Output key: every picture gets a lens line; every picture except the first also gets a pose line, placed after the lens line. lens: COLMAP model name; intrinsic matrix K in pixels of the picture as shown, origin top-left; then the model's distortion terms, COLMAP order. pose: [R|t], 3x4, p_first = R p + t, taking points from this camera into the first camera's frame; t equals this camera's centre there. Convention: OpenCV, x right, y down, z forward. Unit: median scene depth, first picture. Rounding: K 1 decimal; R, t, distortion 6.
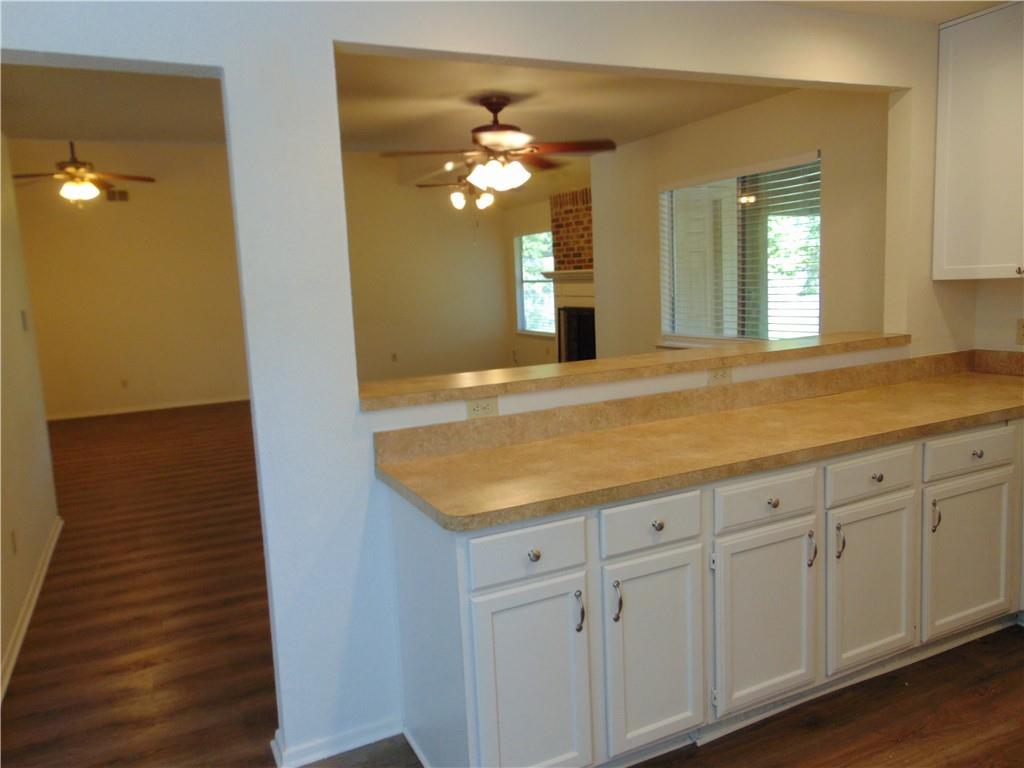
lens RADIAL K [[774.3, 0, 513.1], [0, 774.3, 384.7], [0, 0, 1]] dist [-0.020051, 0.047440]
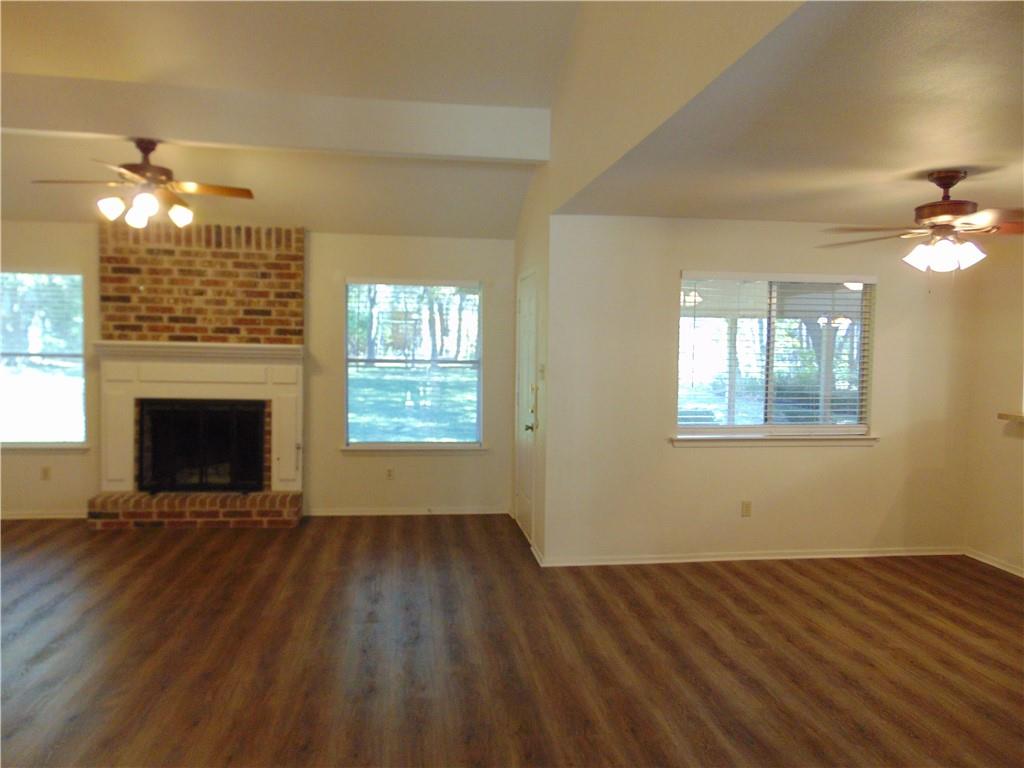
lens RADIAL K [[774.3, 0, 512.1], [0, 774.3, 384.9], [0, 0, 1]] dist [-0.020051, 0.047440]
pose [[0.312589, 0.015844, 0.949756, -0.448321], [0.098283, 0.993955, -0.048929, -0.052297], [-0.944790, 0.108639, 0.309142, 0.533610]]
